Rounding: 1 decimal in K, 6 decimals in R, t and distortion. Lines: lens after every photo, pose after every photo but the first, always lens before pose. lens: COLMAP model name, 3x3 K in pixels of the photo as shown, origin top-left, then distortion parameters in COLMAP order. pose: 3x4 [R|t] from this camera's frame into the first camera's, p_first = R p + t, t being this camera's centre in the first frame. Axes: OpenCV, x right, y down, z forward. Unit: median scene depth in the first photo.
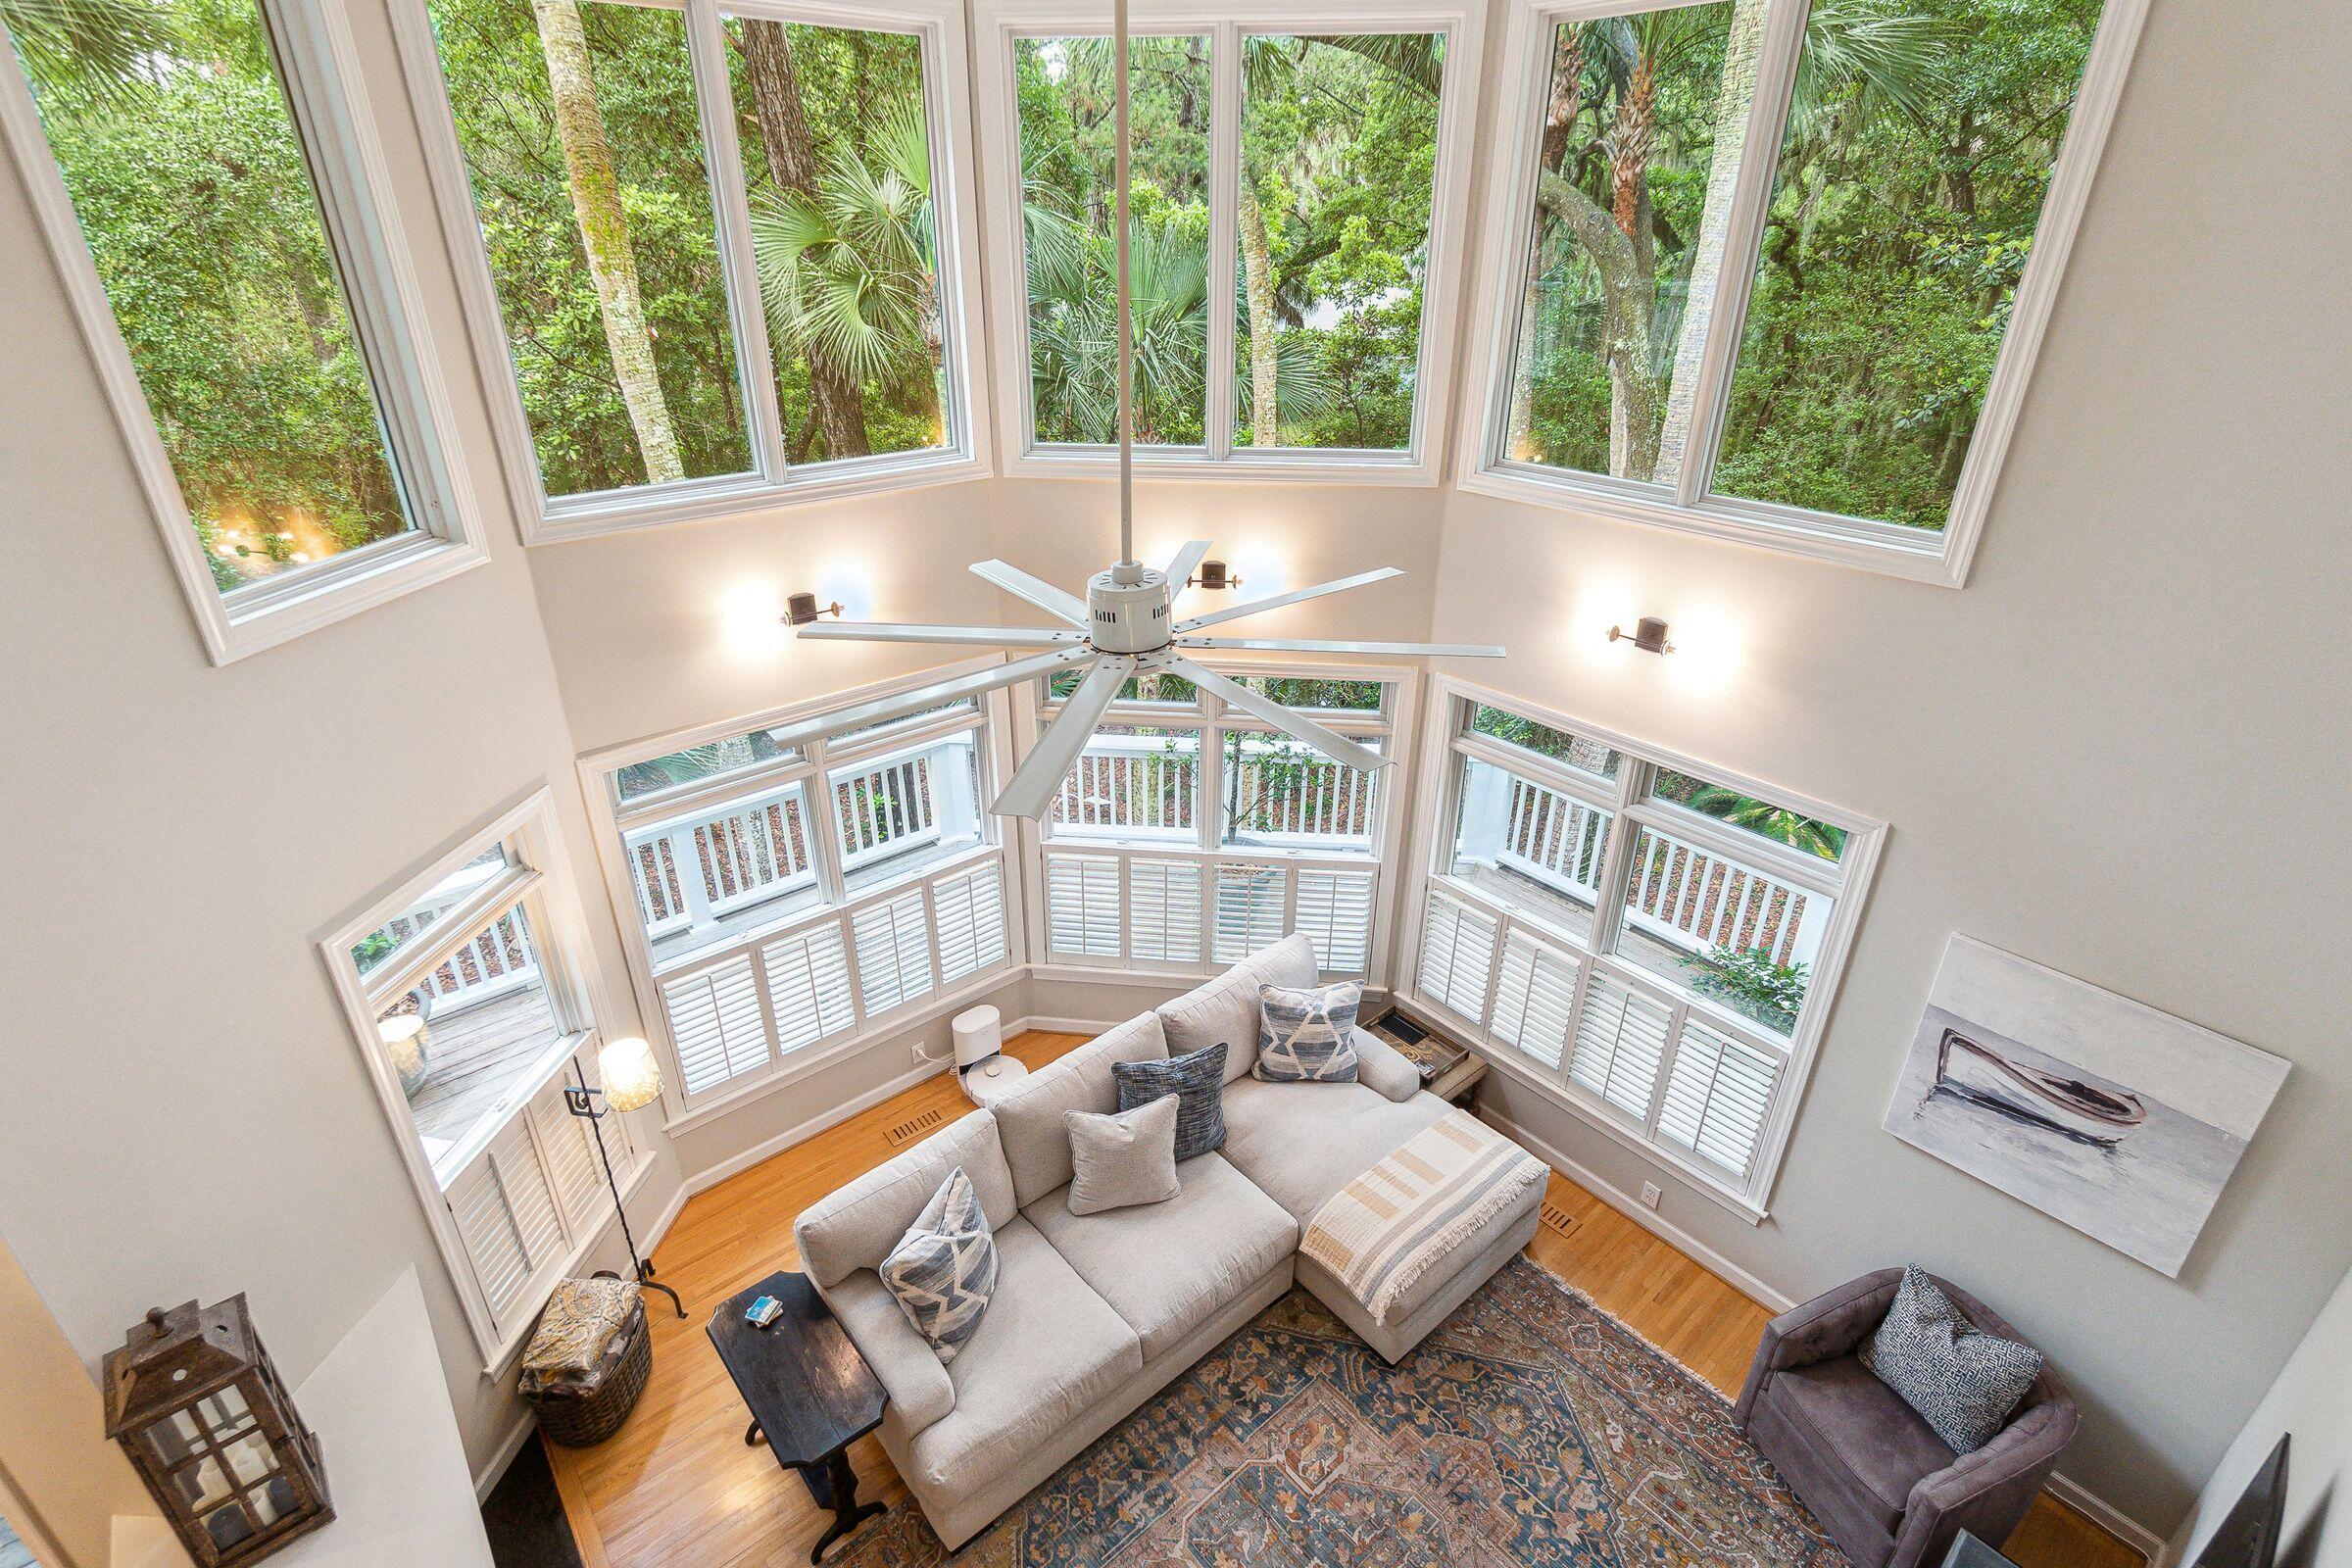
lens RADIAL K [[1107.9, 0, 1175.1], [0, 1107.9, 758.8], [0, 0, 1]] dist [-0.009533, 0.000695]
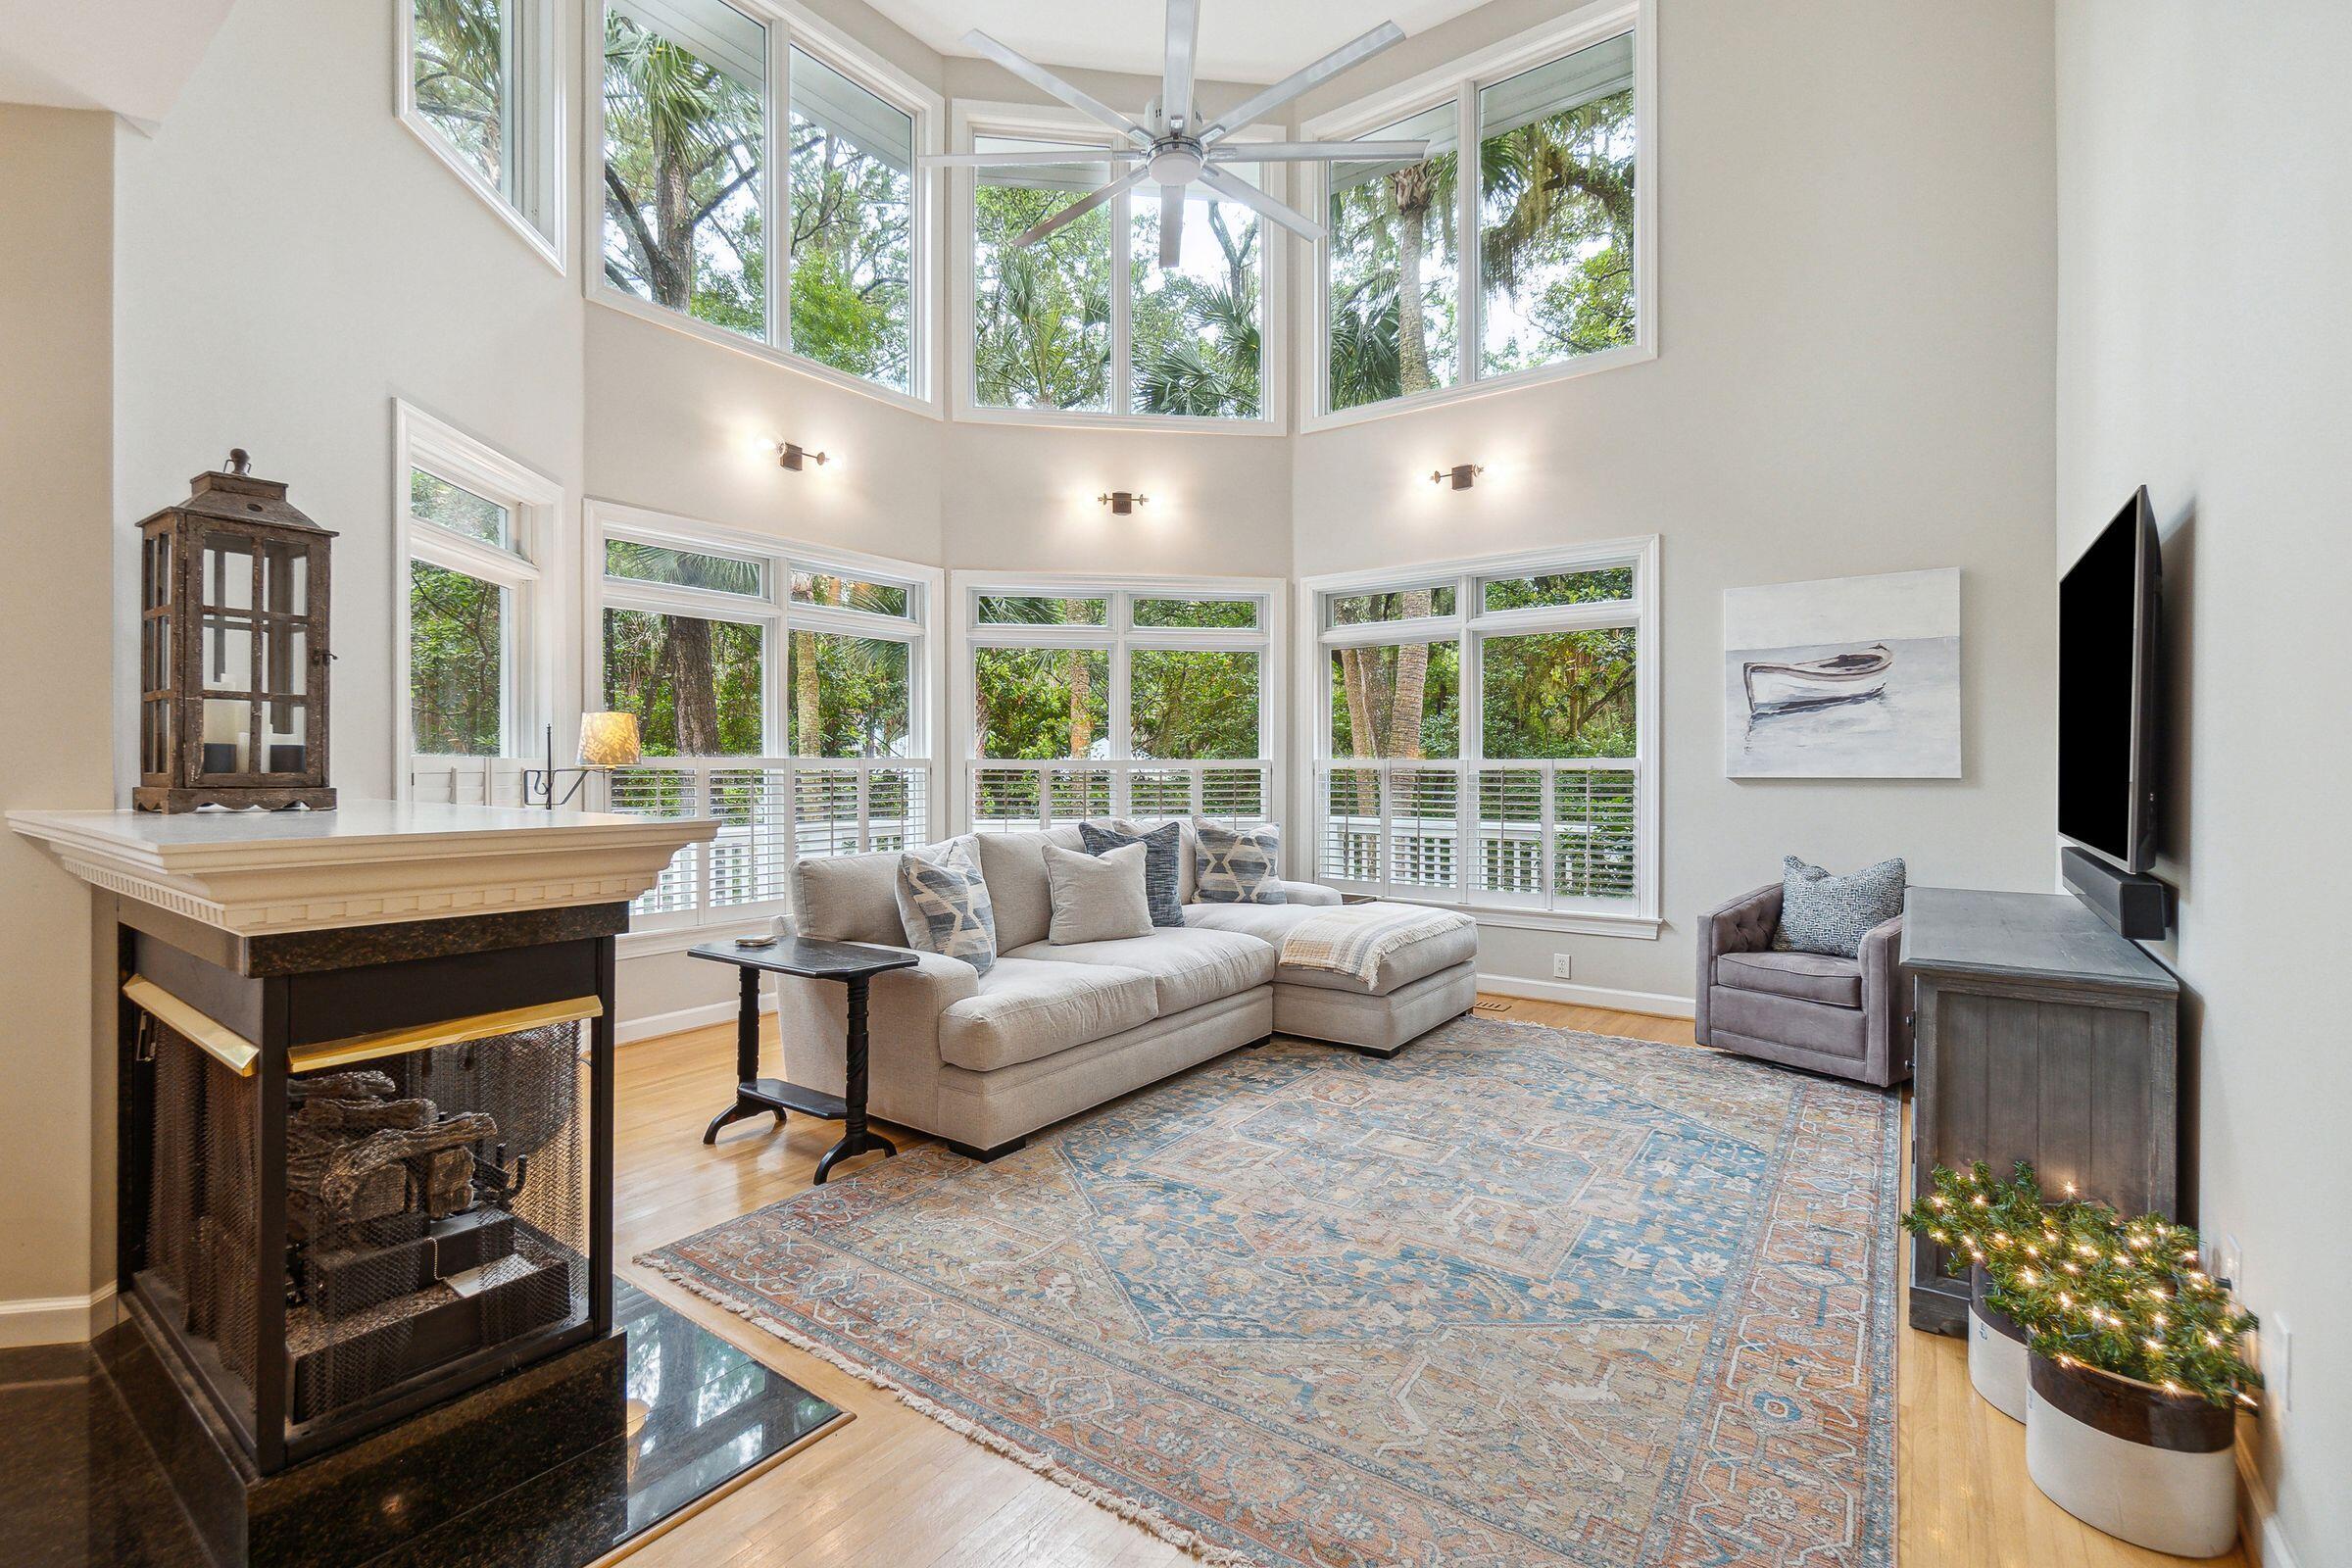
lens RADIAL K [[1039.3, 0, 1171.9], [0, 1039.3, 772.2], [0, 0, 1]] dist [-0.012015, -0.000023]
pose [[0.971062, -0.003891, 0.238794, -0.231737], [0.106020, 0.902970, -0.416420, 0.733353], [-0.214003, 0.429687, 0.877252, 0.113168]]
